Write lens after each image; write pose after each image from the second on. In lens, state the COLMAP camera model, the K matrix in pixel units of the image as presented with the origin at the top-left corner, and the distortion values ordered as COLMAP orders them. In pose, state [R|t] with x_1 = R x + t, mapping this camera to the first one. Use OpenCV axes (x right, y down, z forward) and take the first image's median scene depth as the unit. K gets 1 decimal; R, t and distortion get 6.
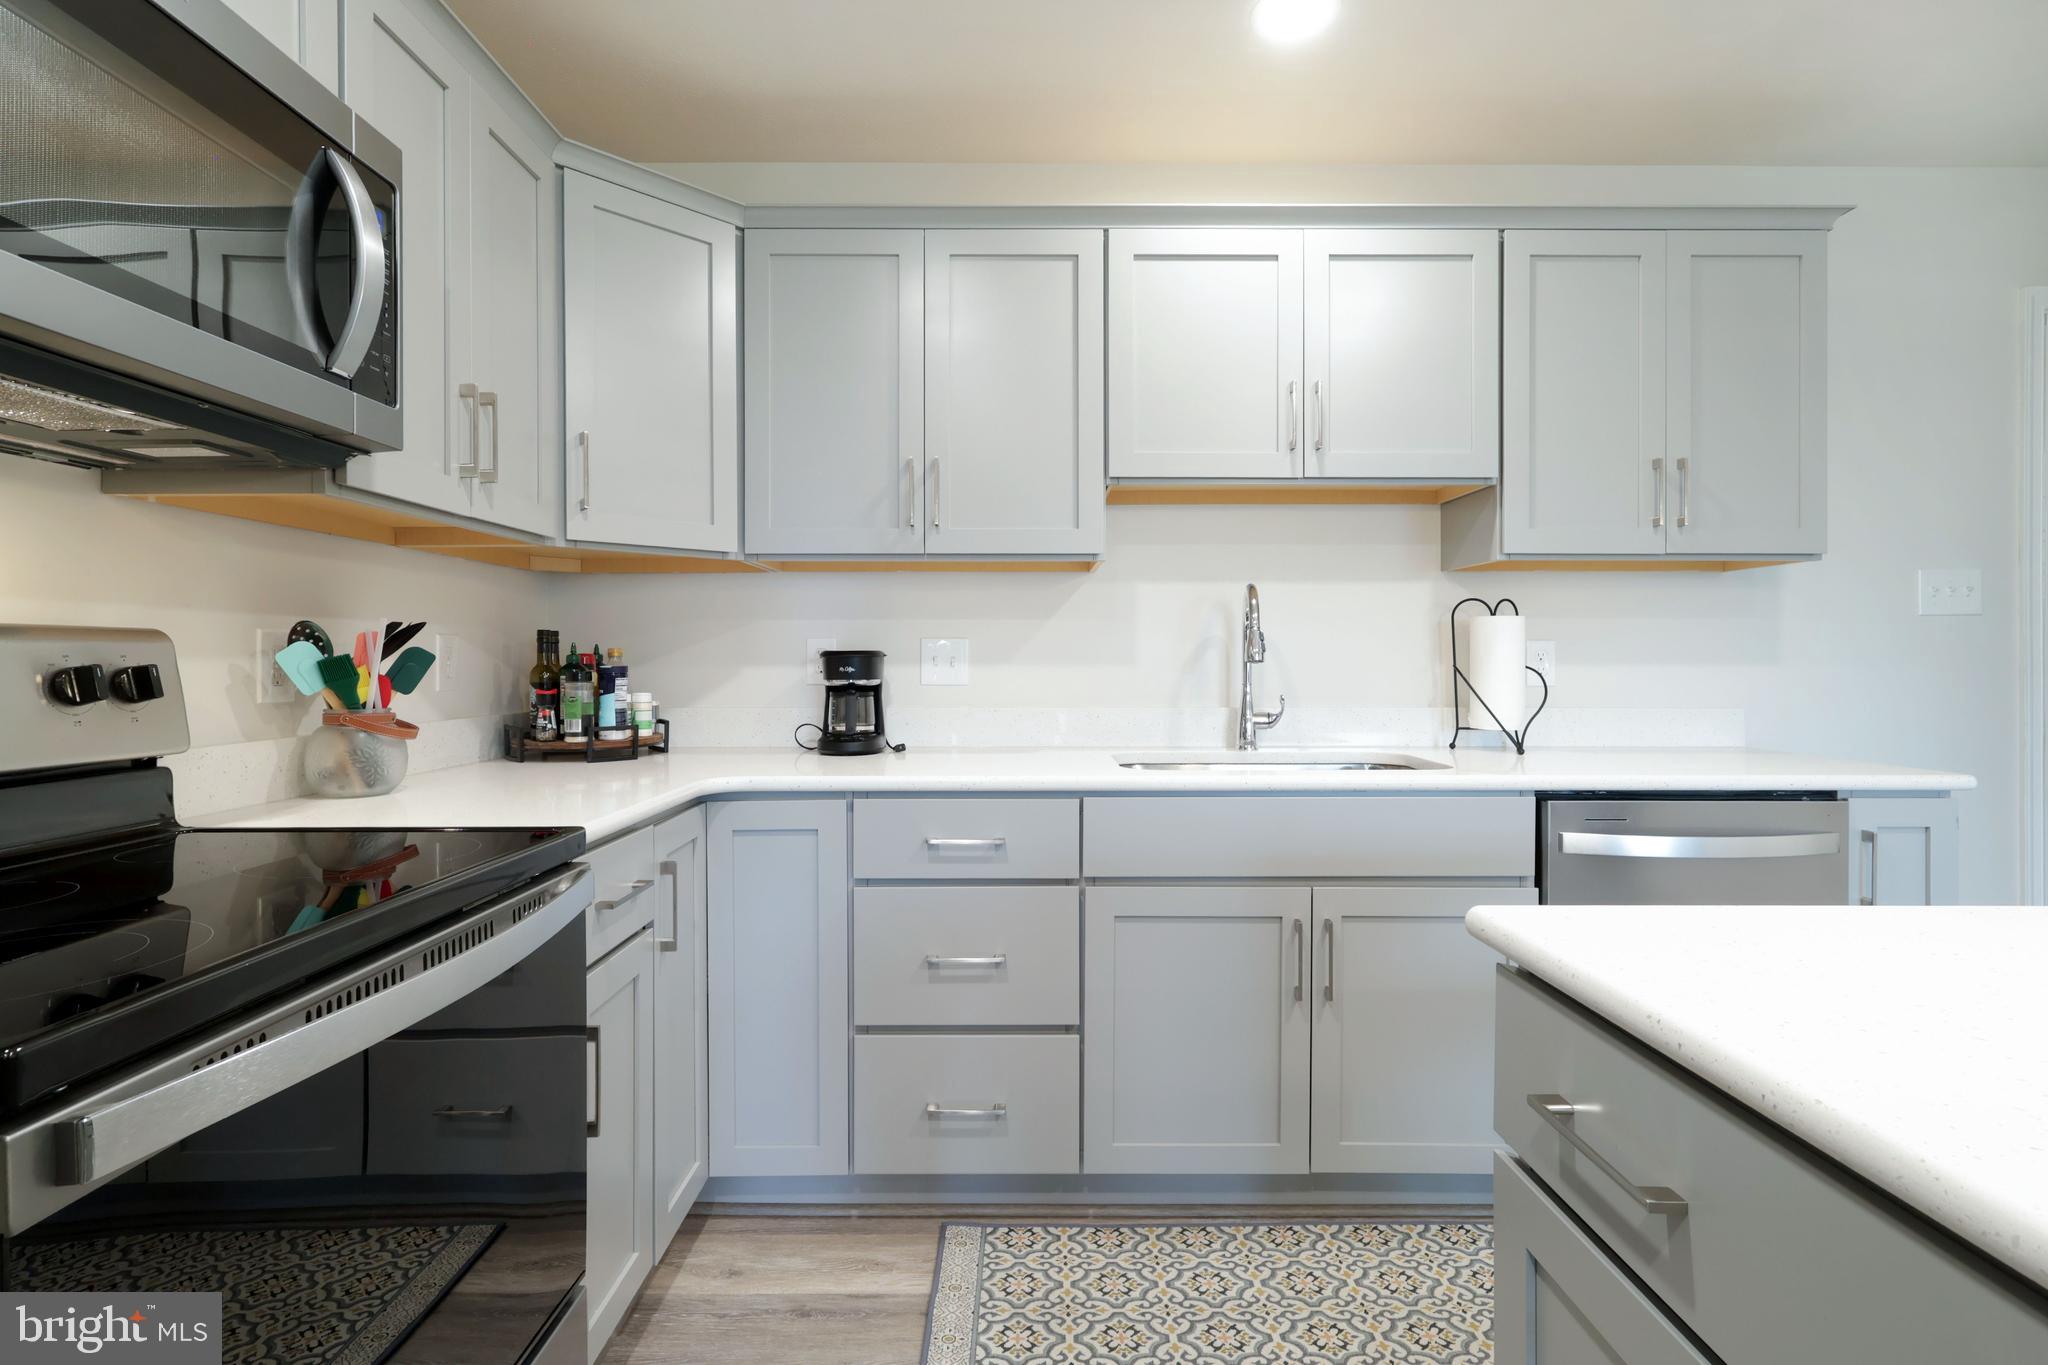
lens RADIAL K [[971.7, 0, 1034.4], [0, 971.7, 656.9], [0, 0, 1]] dist [0.000026, 0.001984]
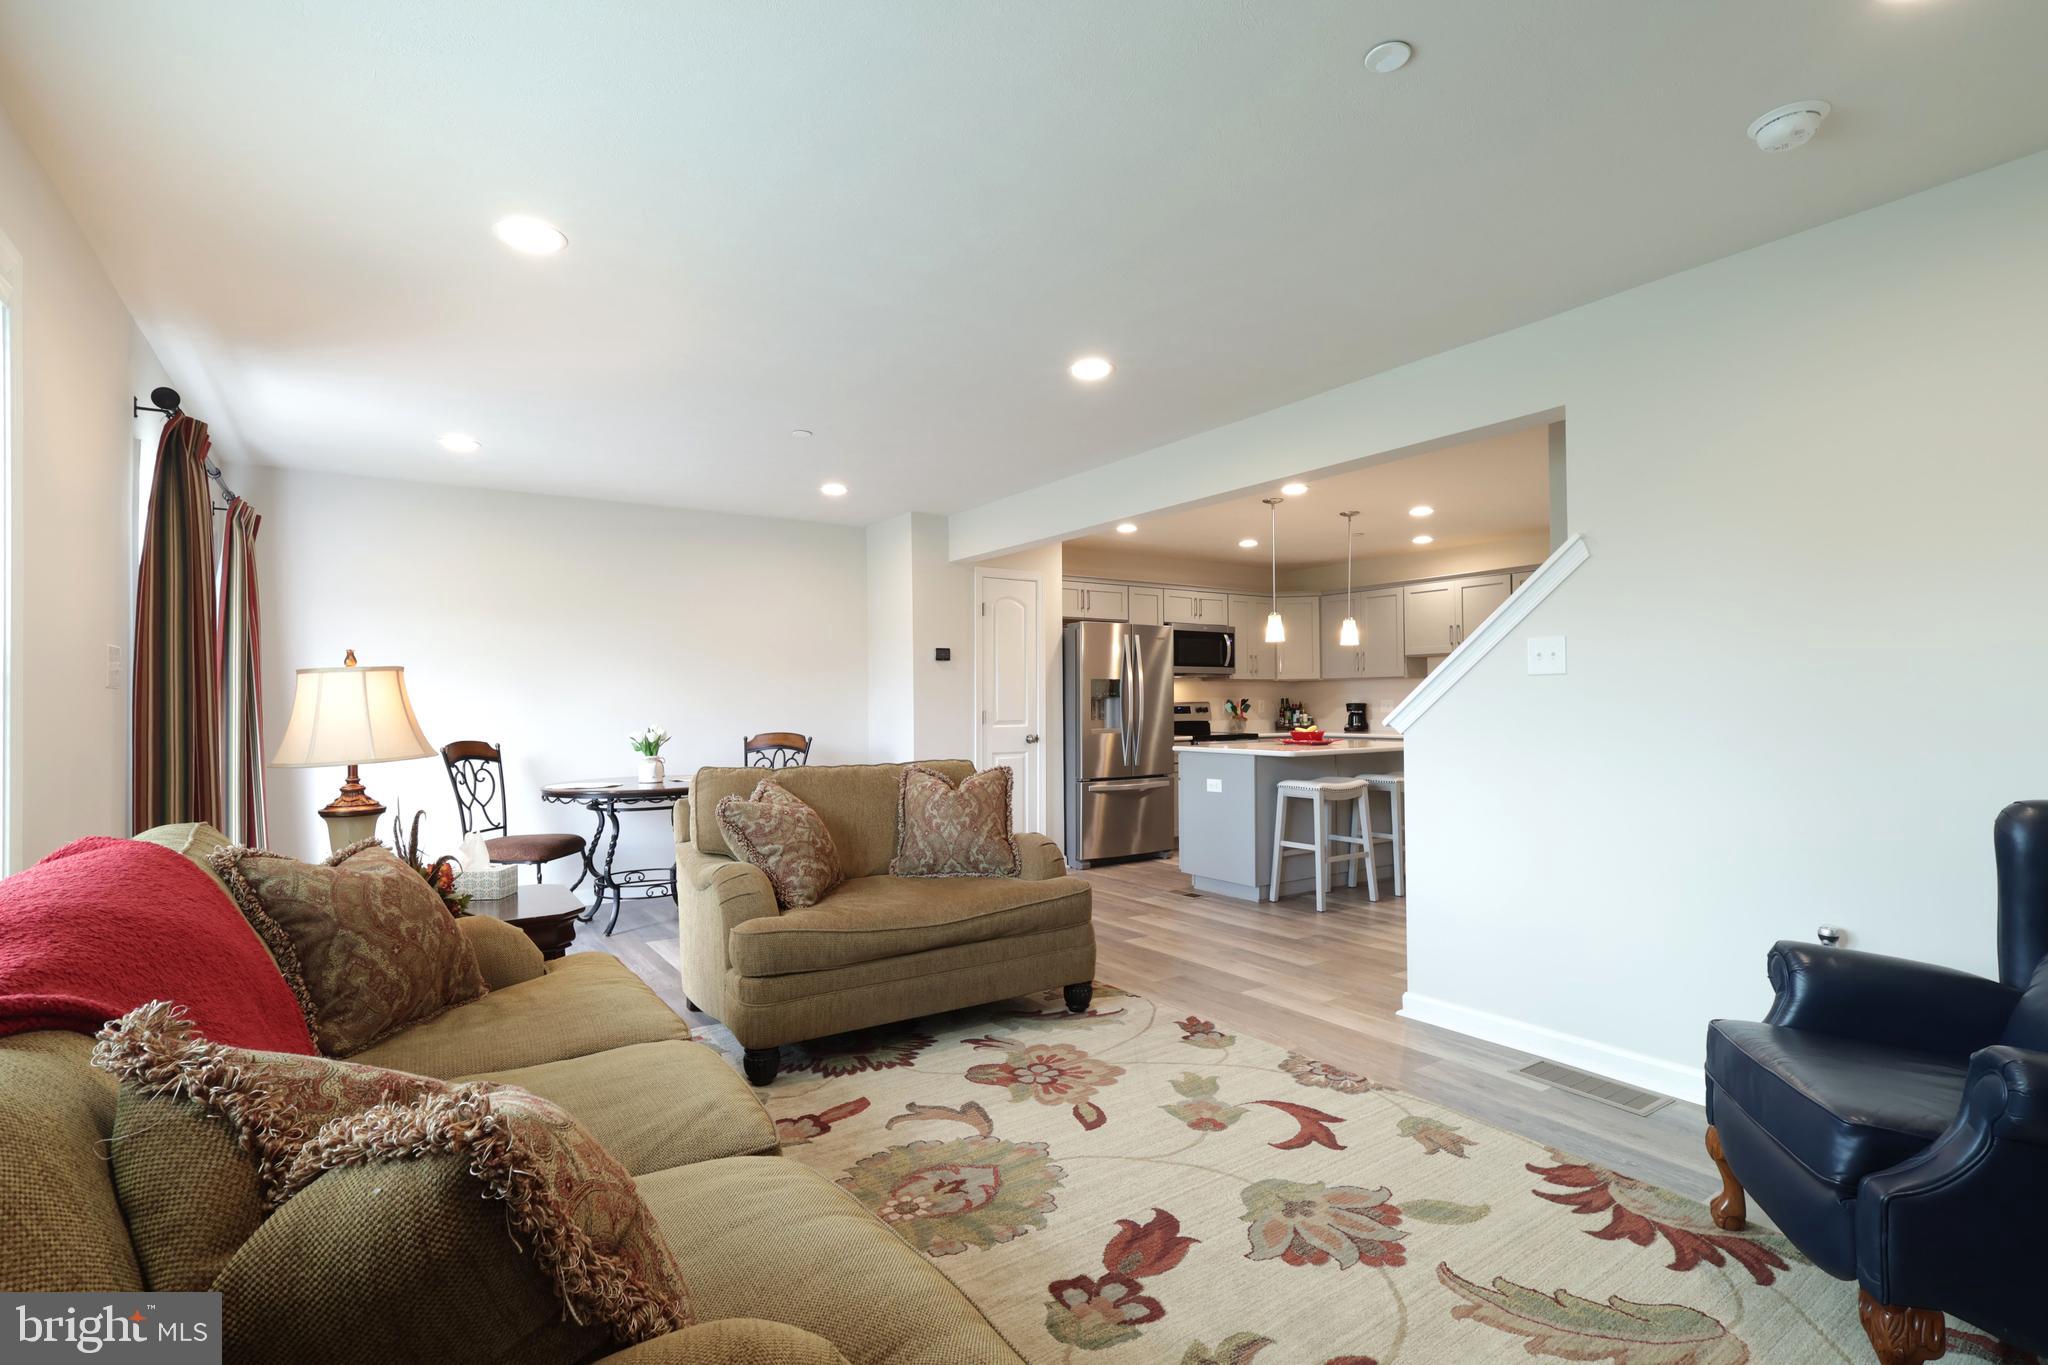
lens RADIAL K [[971.7, 0, 1017.3], [0, 971.7, 678.9], [0, 0, 1]] dist [0.000026, 0.001984]
pose [[0.556718, -0.023961, -0.830356, 2.298632], [0.006905, 0.999683, -0.024218, -0.019721], [0.830673, 0.007749, 0.556707, -2.234336]]
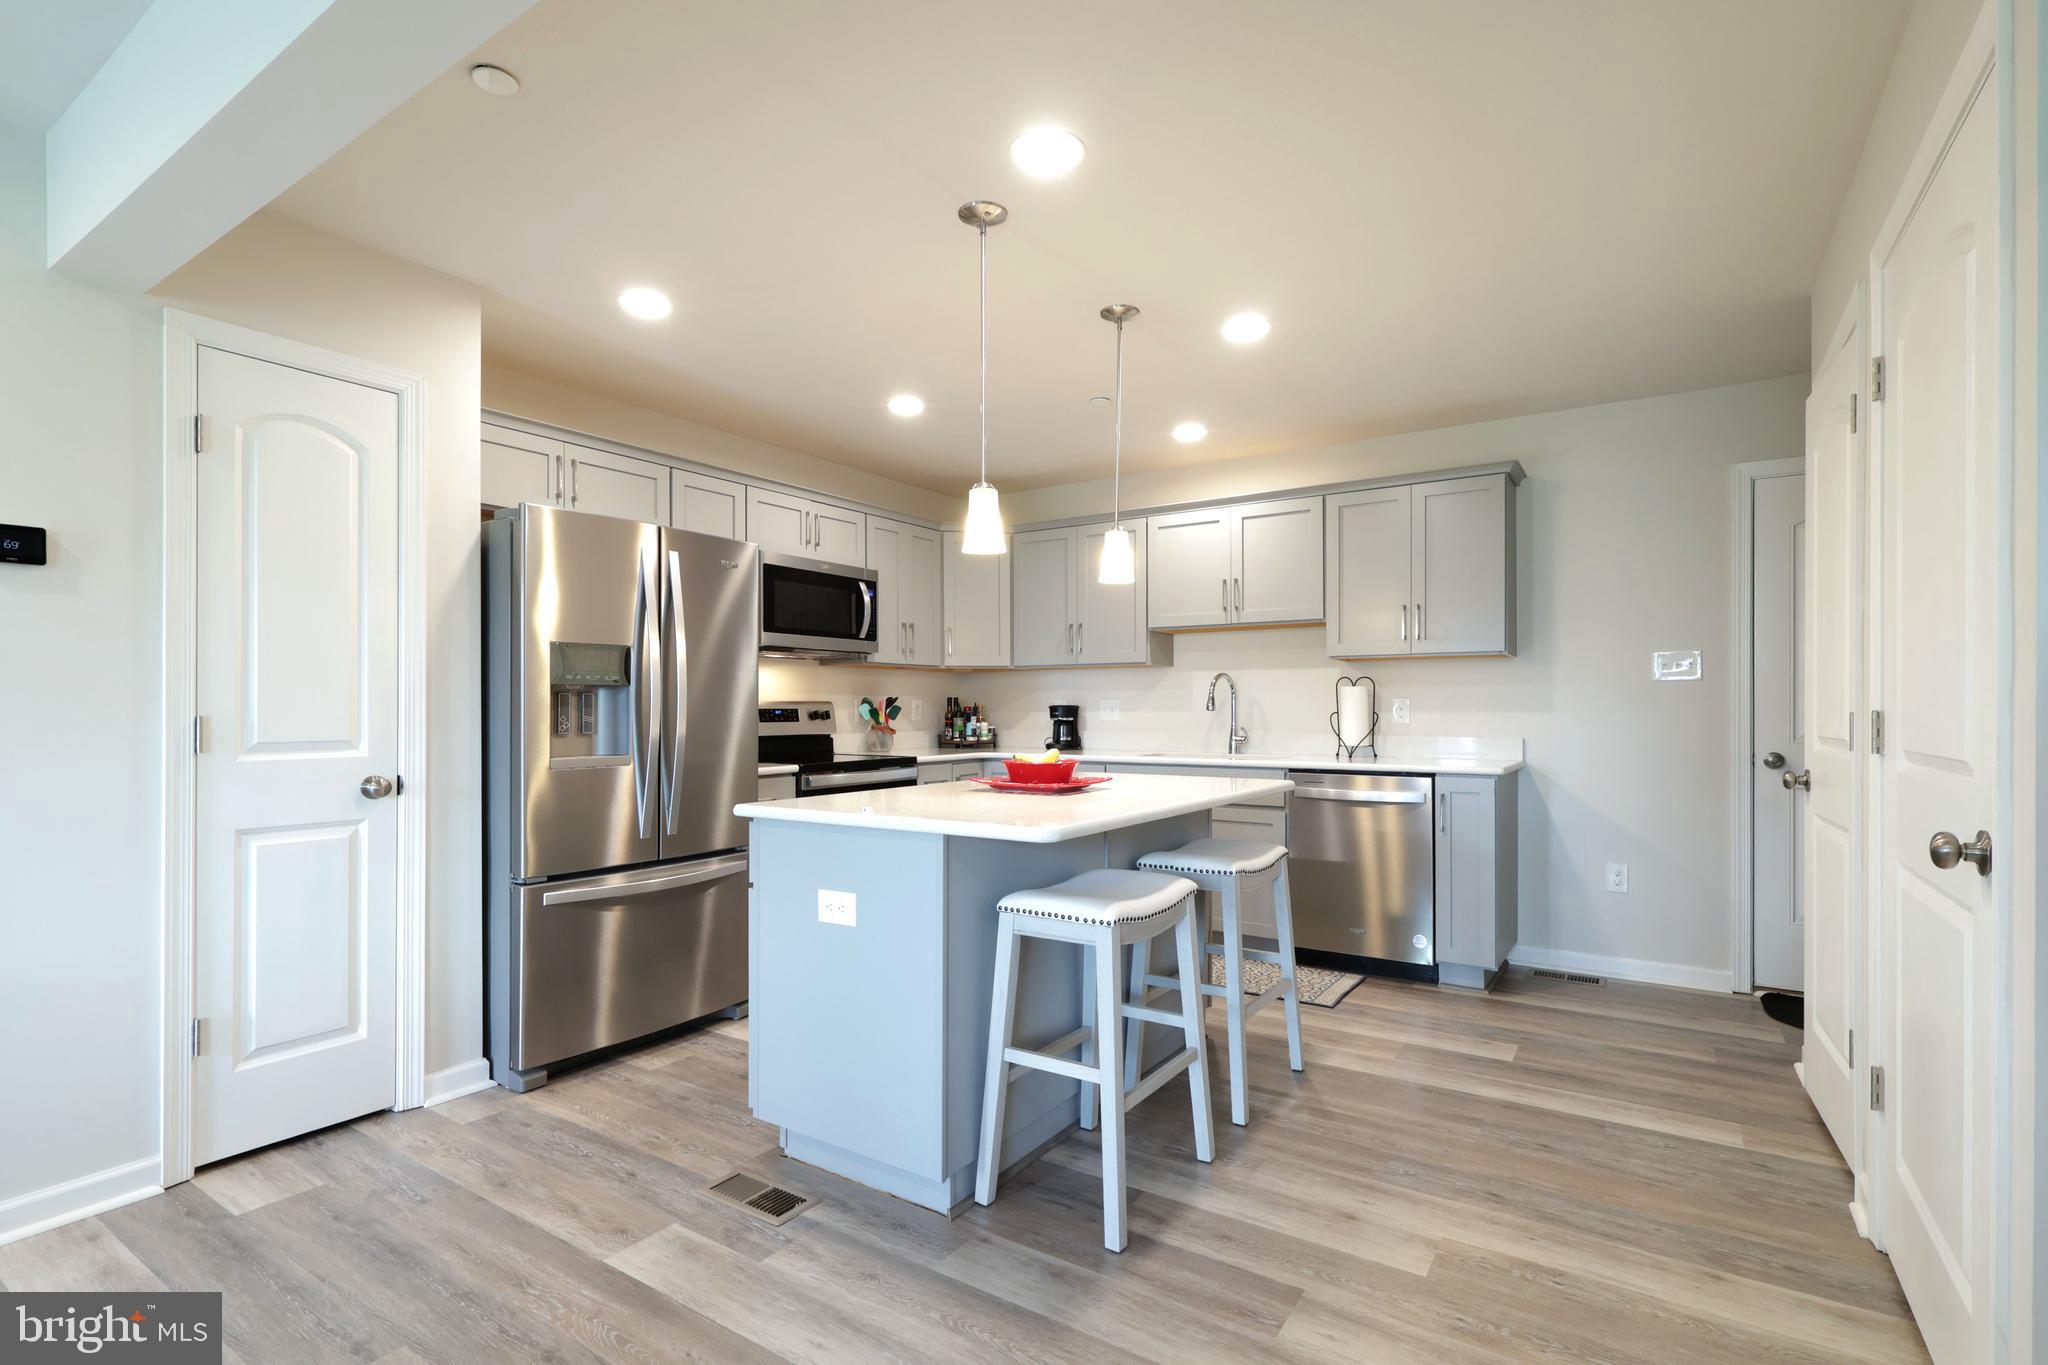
lens RADIAL K [[971.7, 0, 1023.2], [0, 971.7, 705.6], [0, 0, 1]] dist [0.000026, 0.001984]
pose [[0.827493, -0.001811, -0.561473, 1.109828], [0.001584, 0.999998, -0.000891, -0.004211], [0.561474, -0.000152, 0.827494, -1.029564]]
